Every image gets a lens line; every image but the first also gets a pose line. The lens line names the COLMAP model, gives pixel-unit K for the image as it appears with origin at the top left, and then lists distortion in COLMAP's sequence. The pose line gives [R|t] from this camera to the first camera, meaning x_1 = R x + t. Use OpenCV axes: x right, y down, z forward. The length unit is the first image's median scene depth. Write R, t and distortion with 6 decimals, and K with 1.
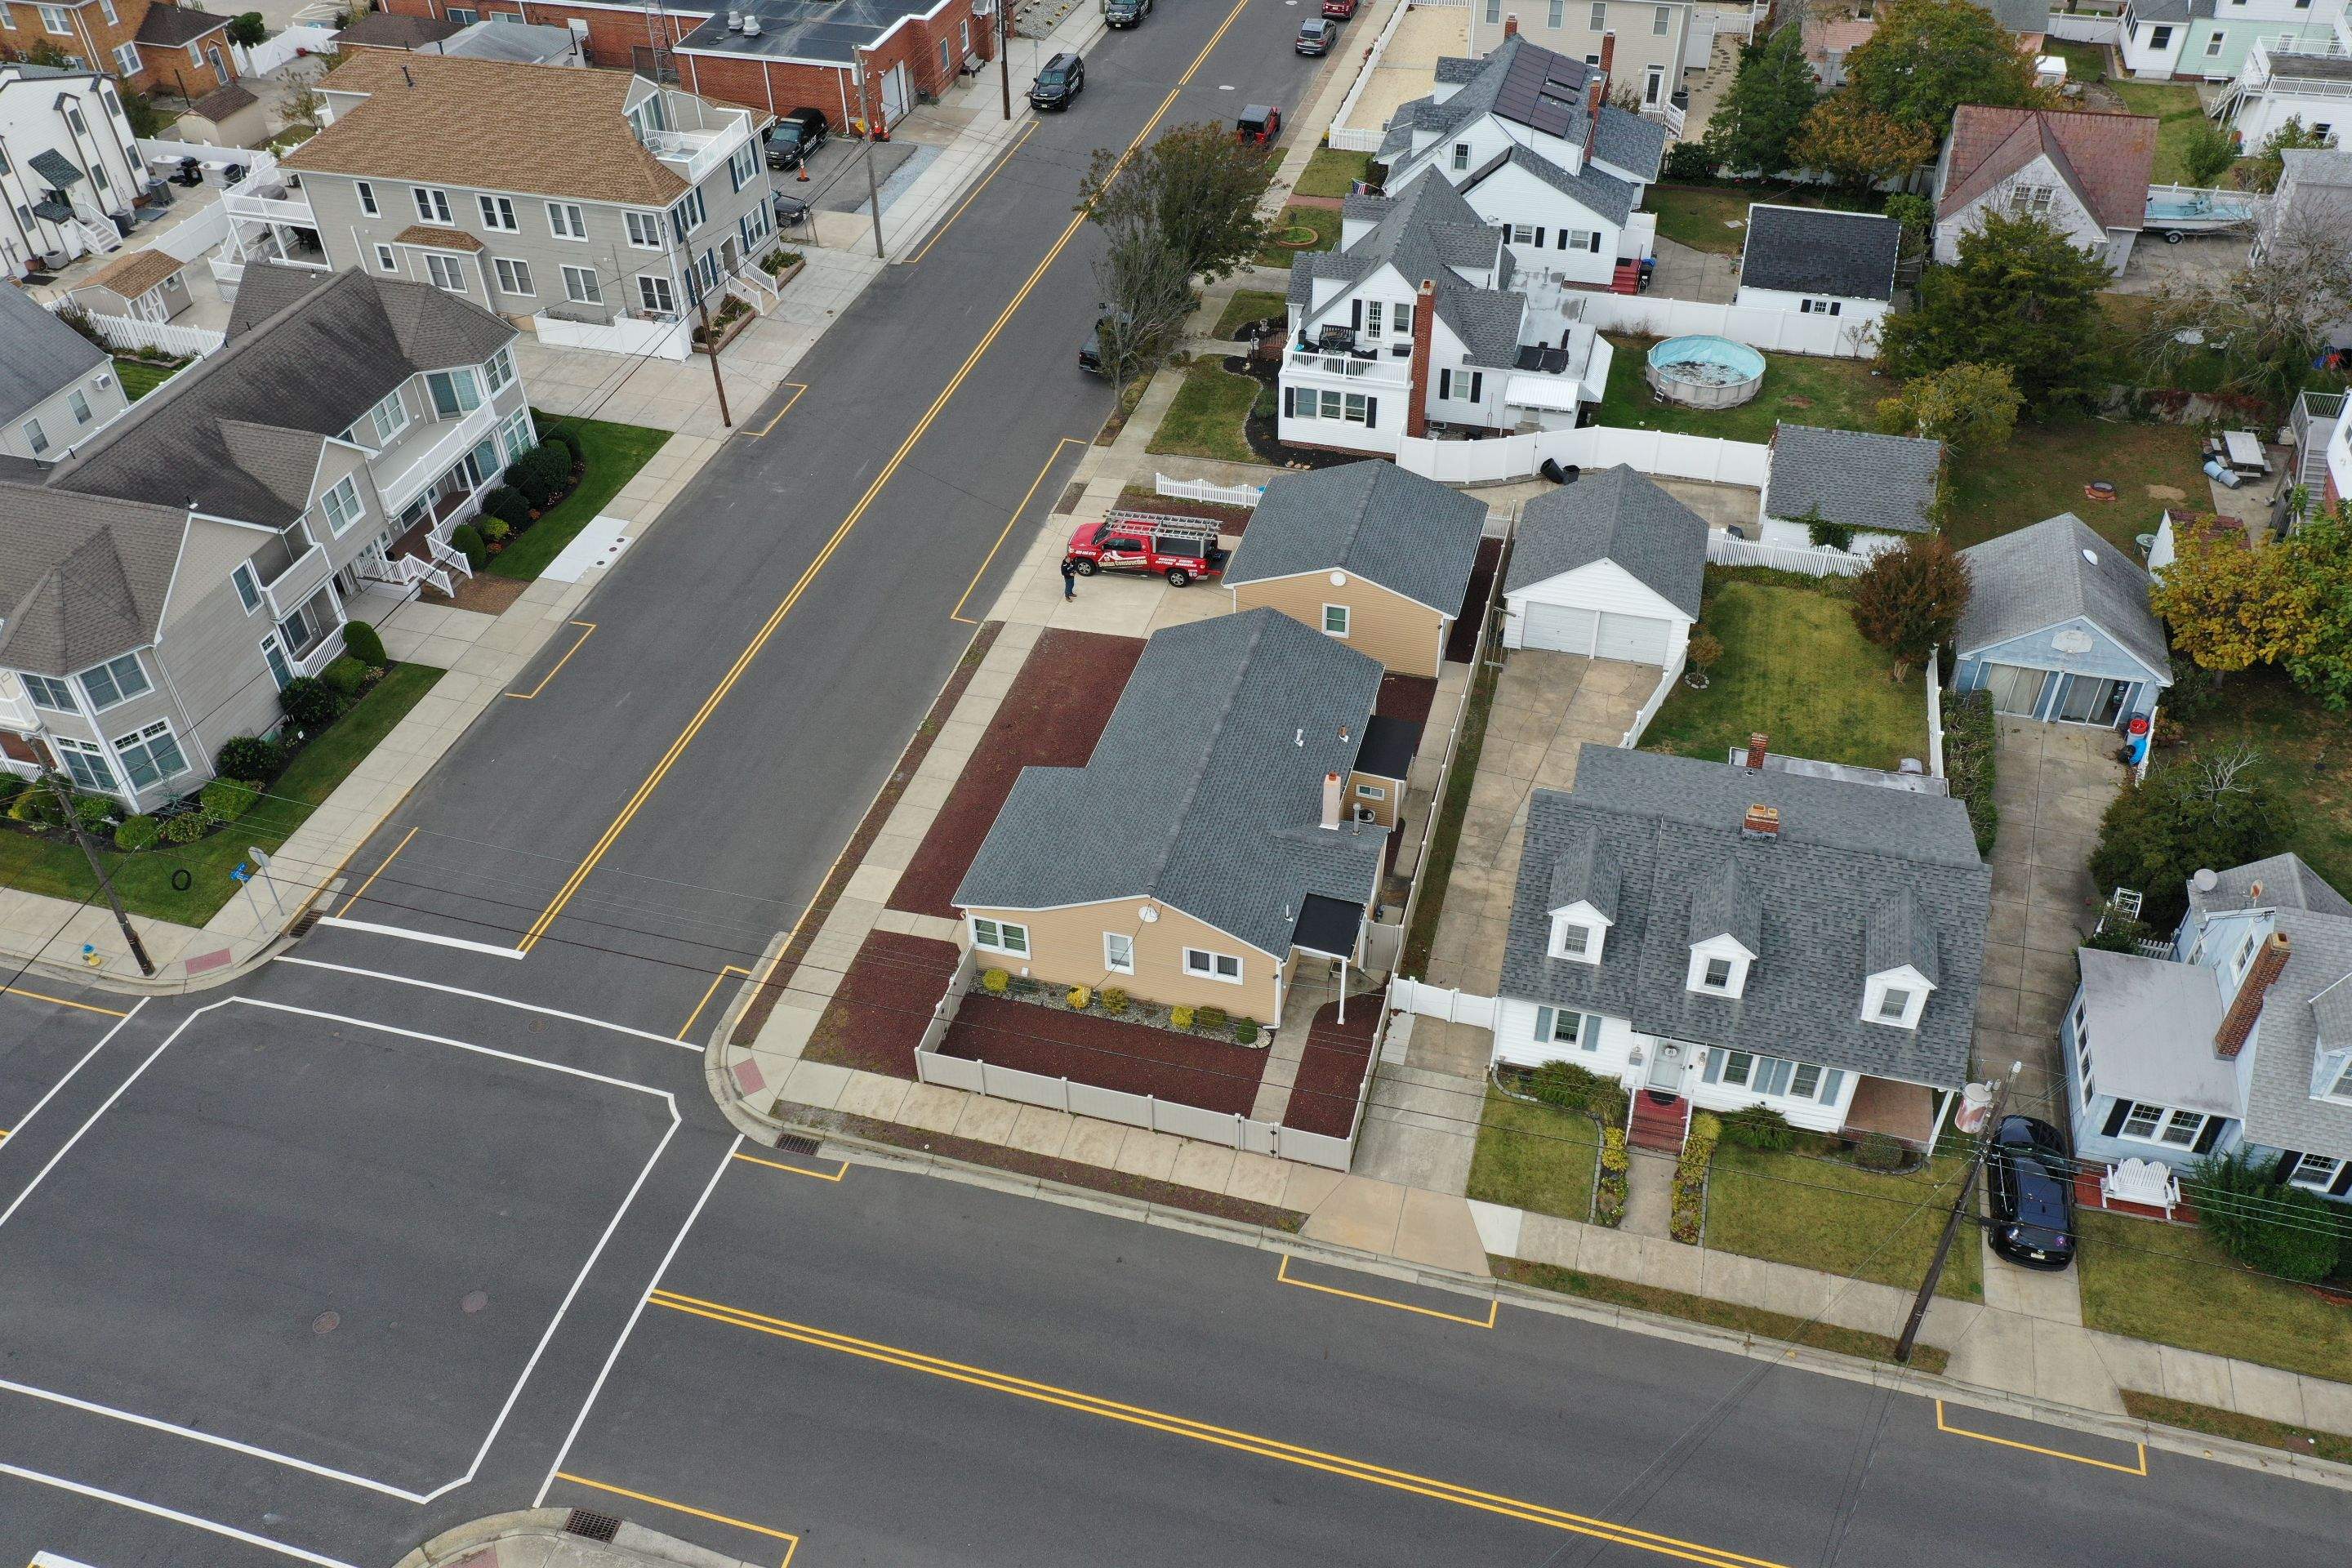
lens RADIAL K [[1868.8, 0, 1185.1], [0, 1868.8, 780.3], [0, 0, 1]] dist [0.009551, 0.005479]
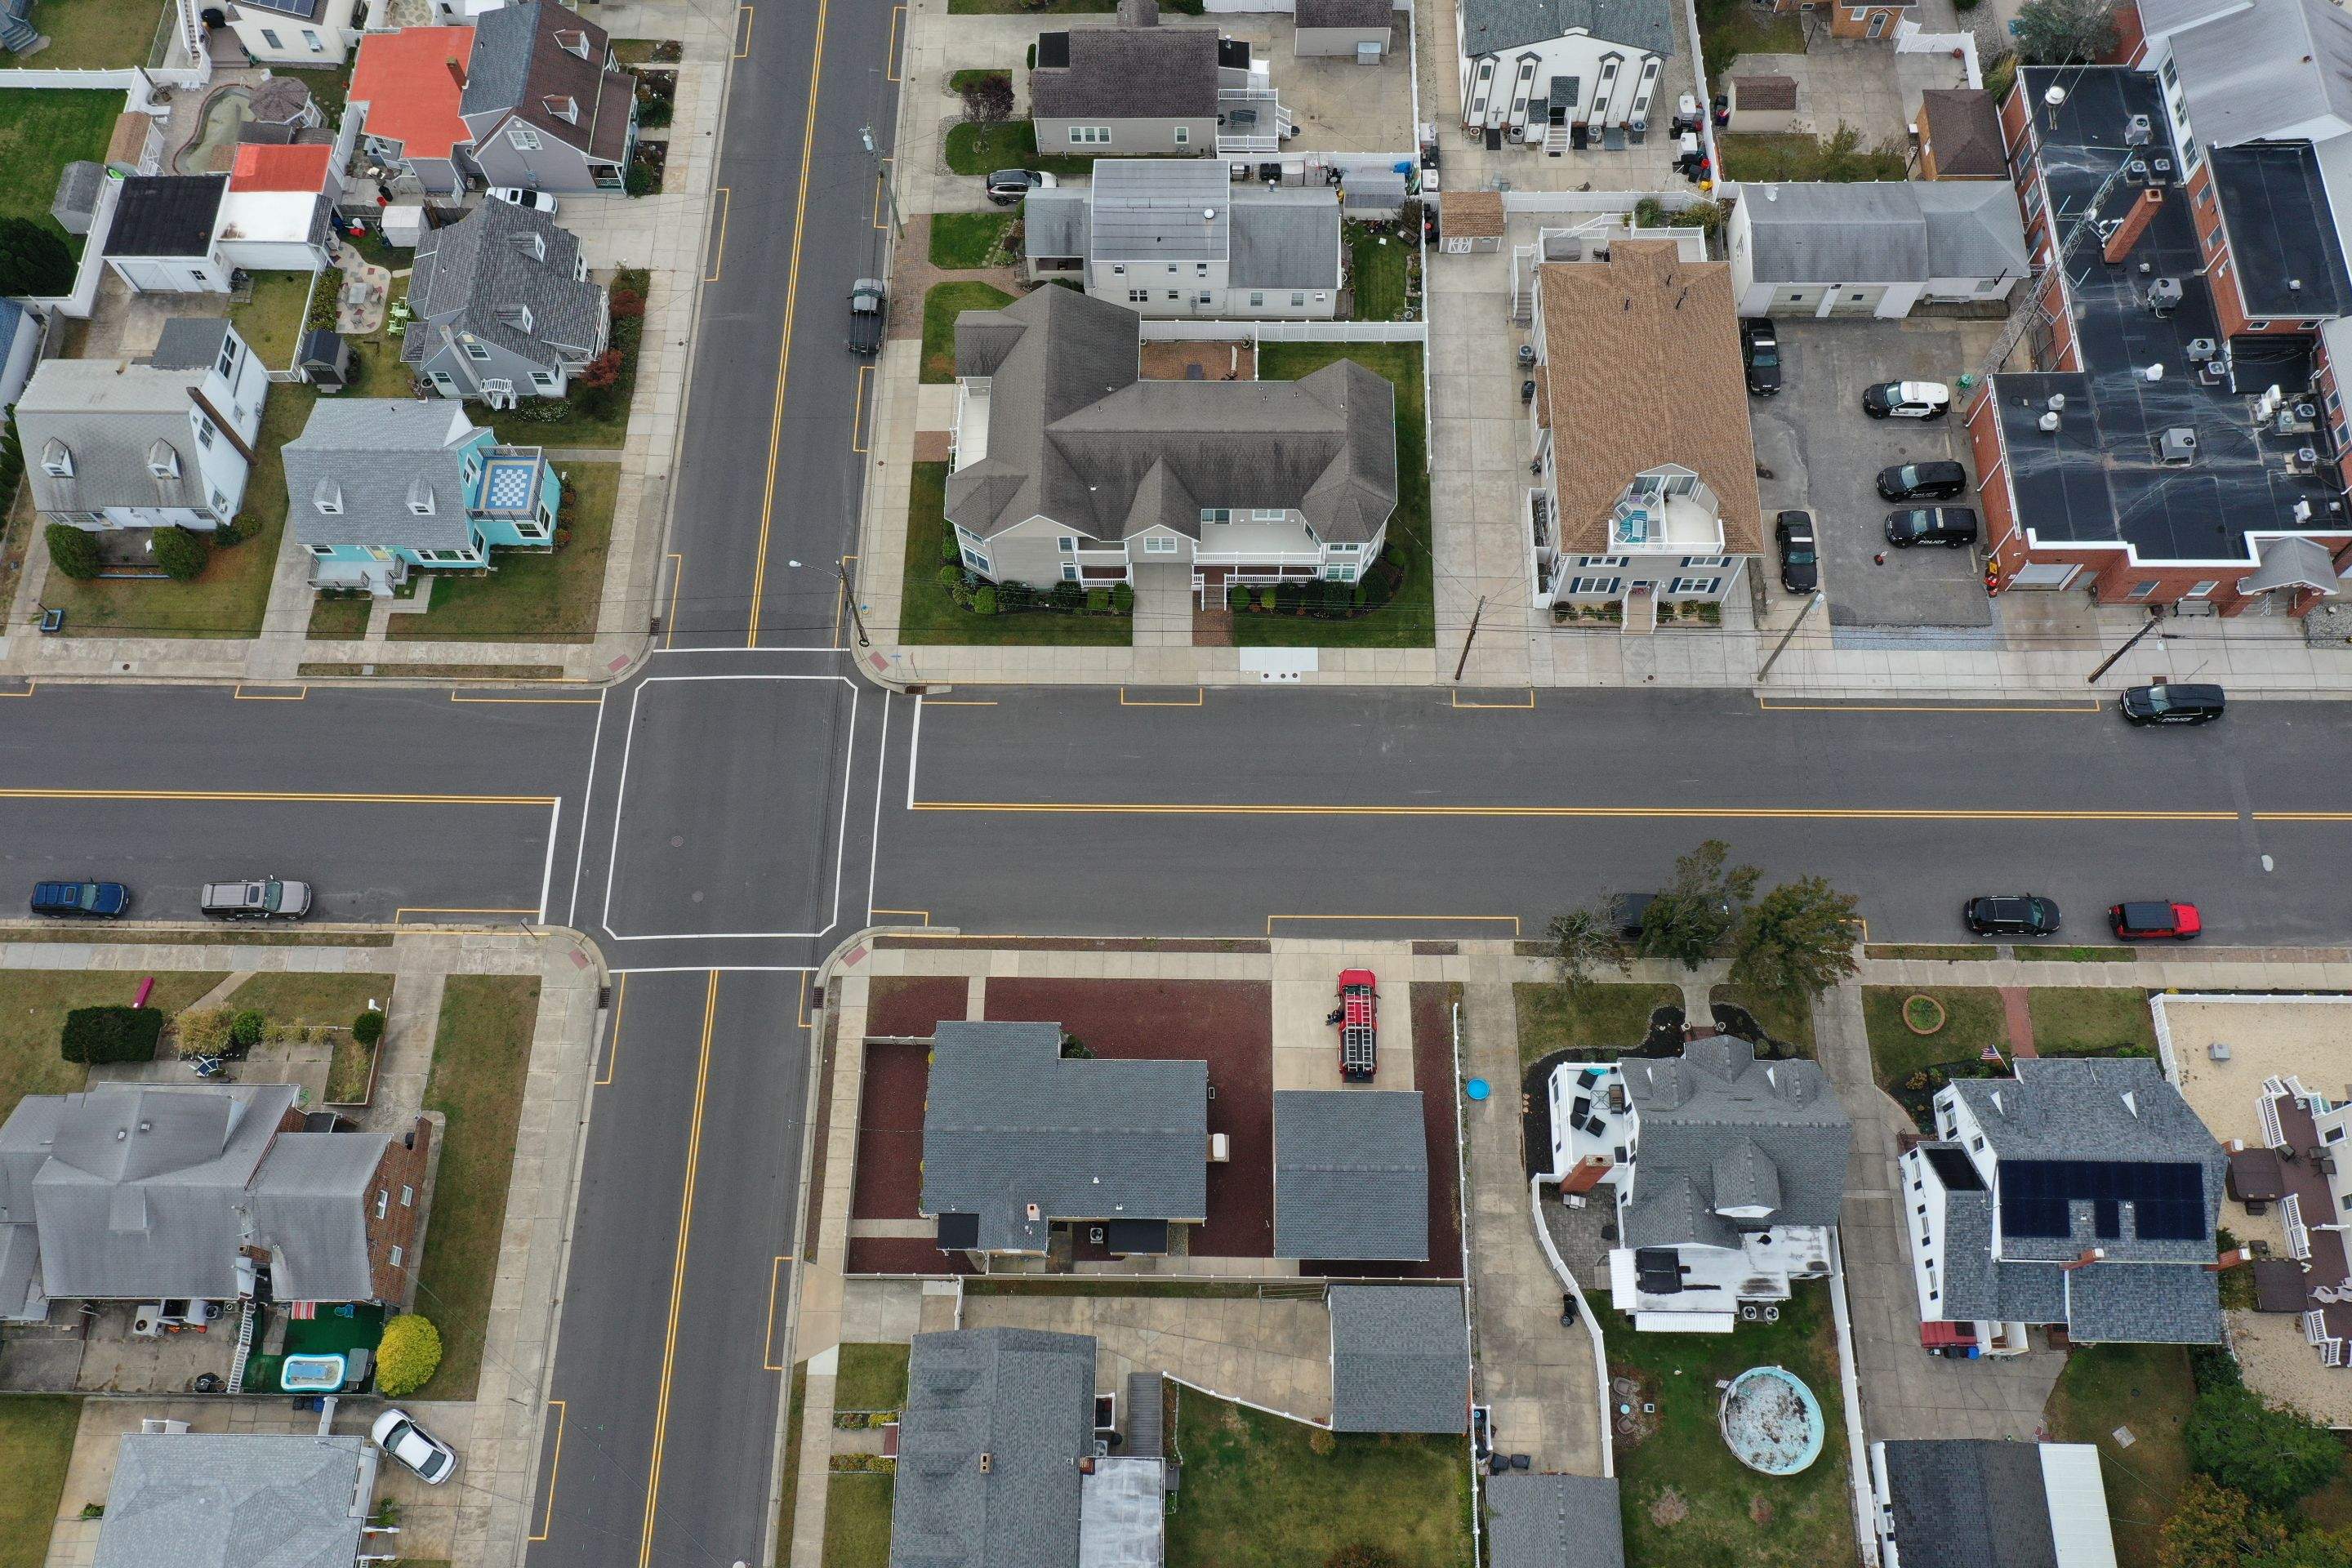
lens RADIAL K [[1868.8, 0, 1178.4], [0, 1868.8, 786.9], [0, 0, 1]] dist [0.009551, 0.005479]
pose [[0.254218, 0.895354, -0.365669, 0.363088], [-0.616685, 0.441324, 0.651869, -1.257981], [0.745032, 0.059786, 0.664344, -0.032797]]
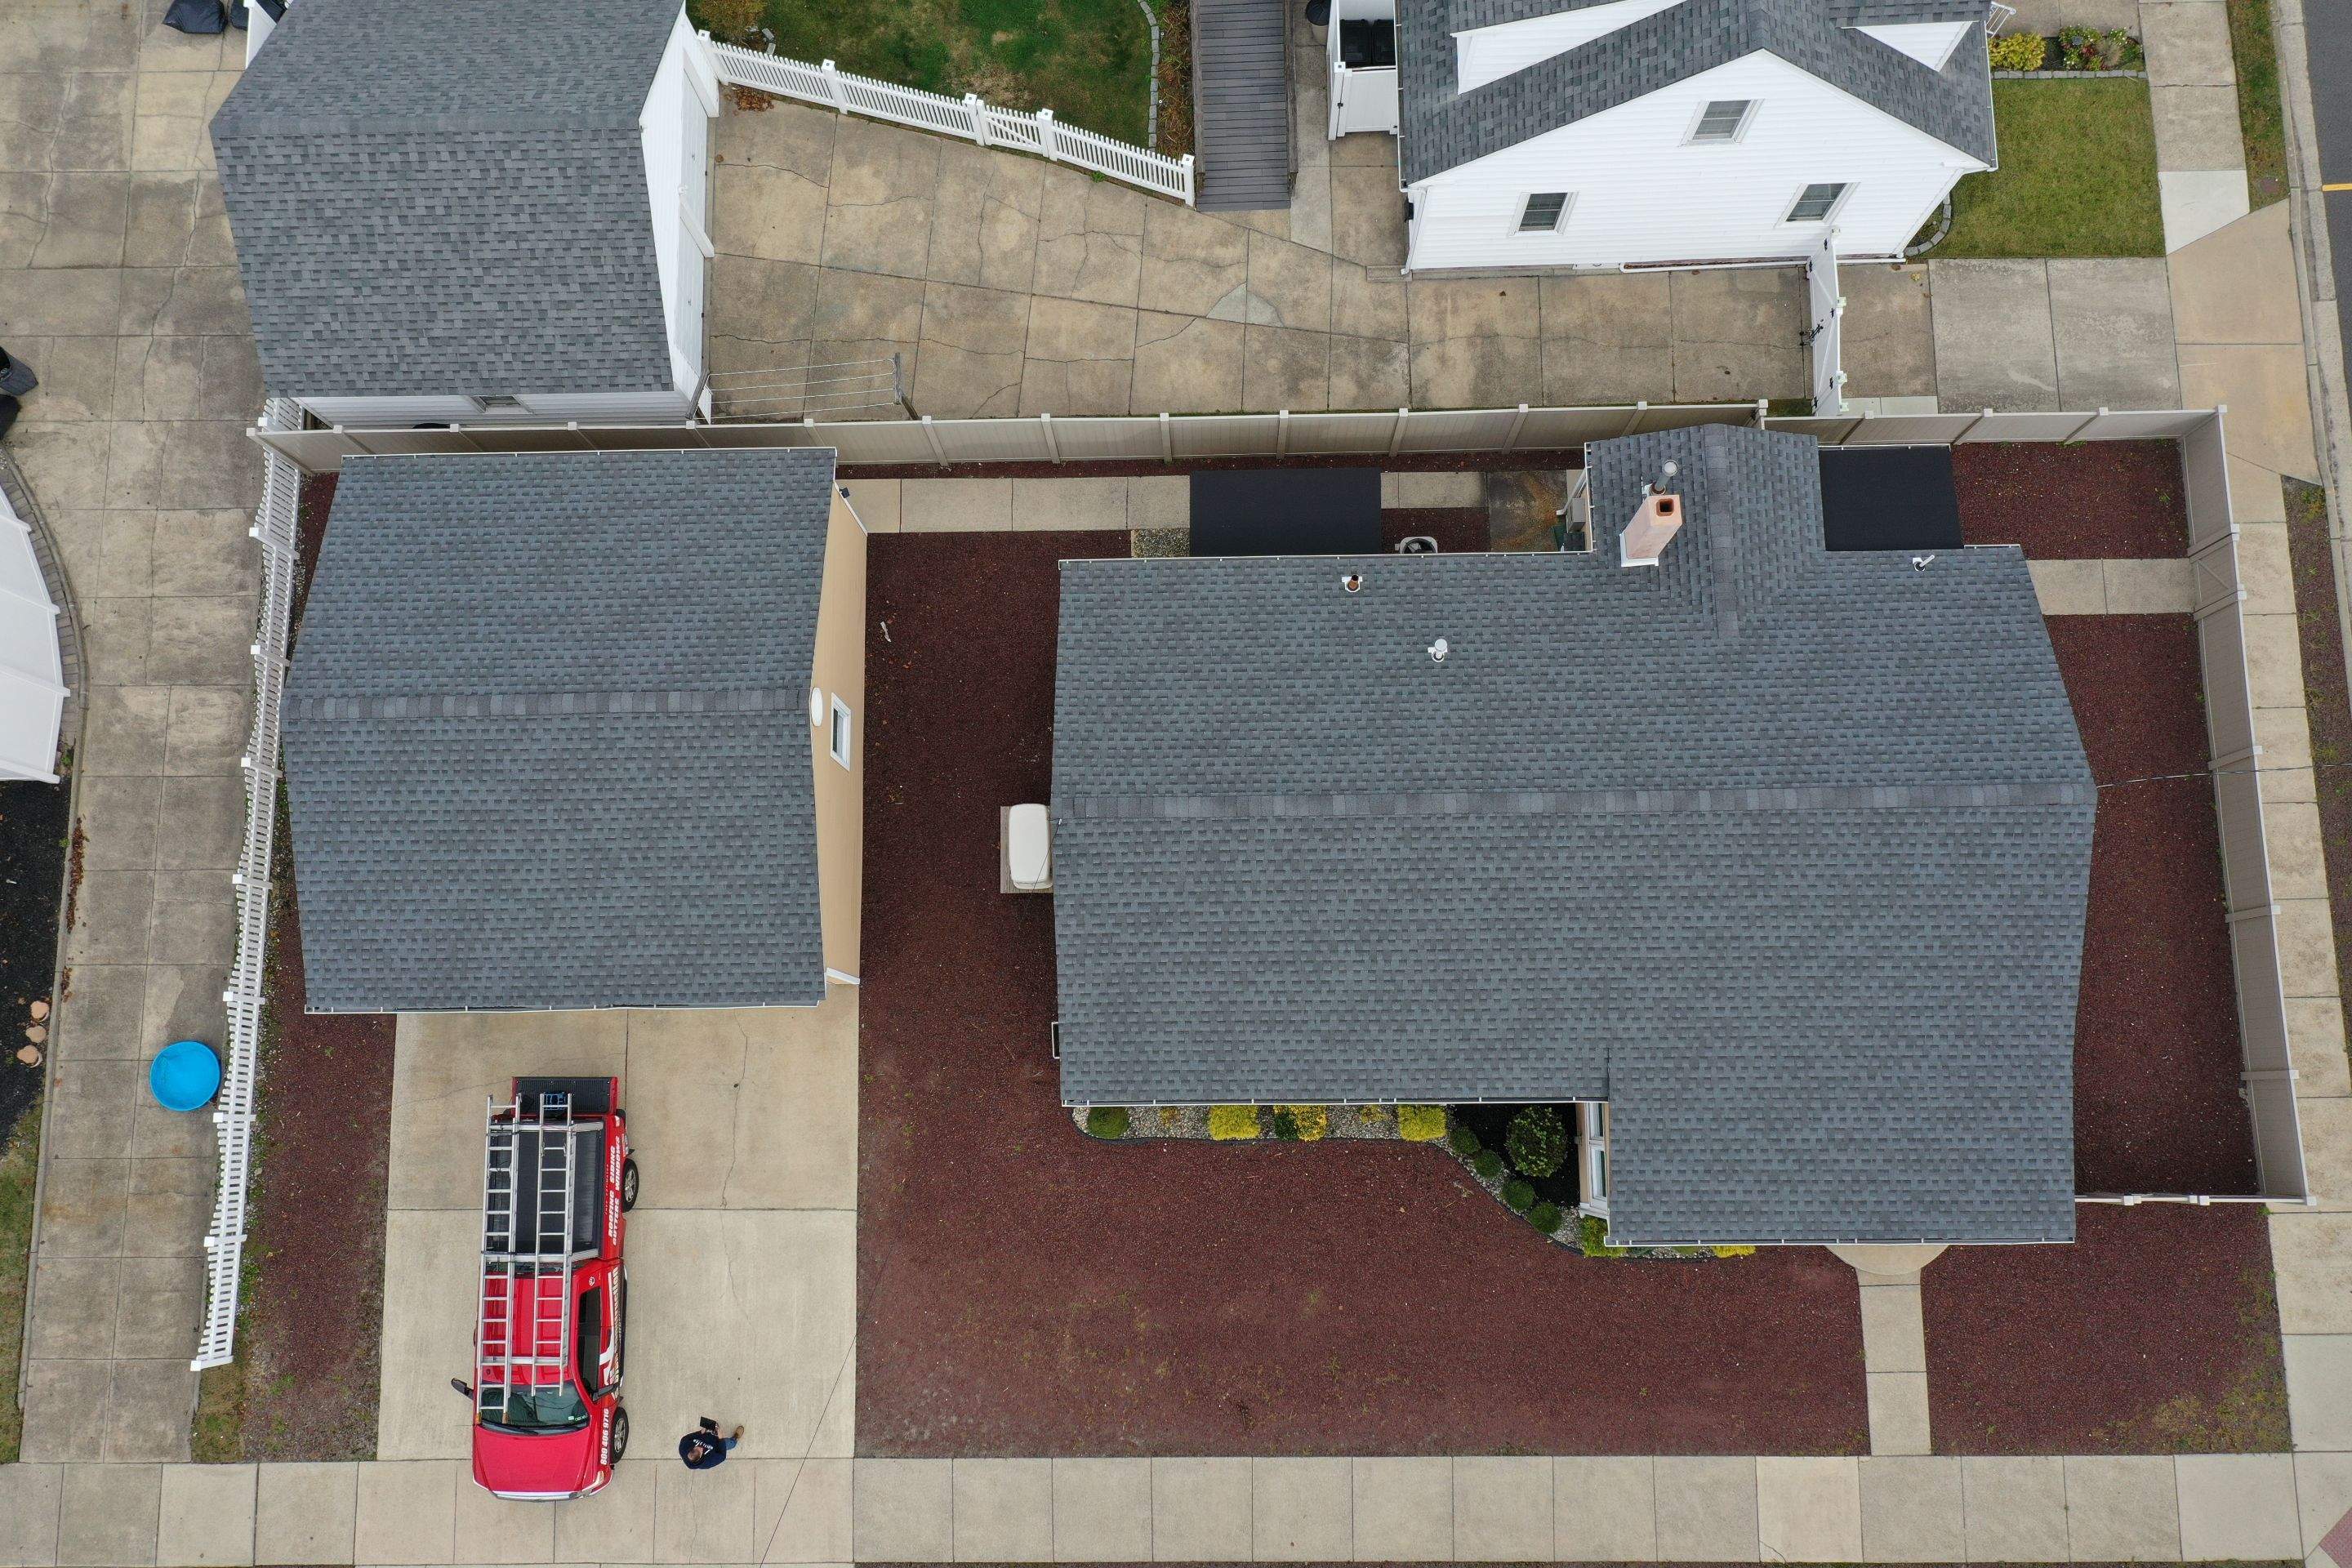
lens RADIAL K [[1868.8, 0, 1171.0], [0, 1868.8, 772.5], [0, 0, 1]] dist [0.009551, 0.005479]
pose [[-0.277062, -0.942276, 0.188025, -0.035403], [0.644829, -0.037267, 0.763418, -0.415871], [-0.712343, 0.332758, 0.617932, 0.771906]]
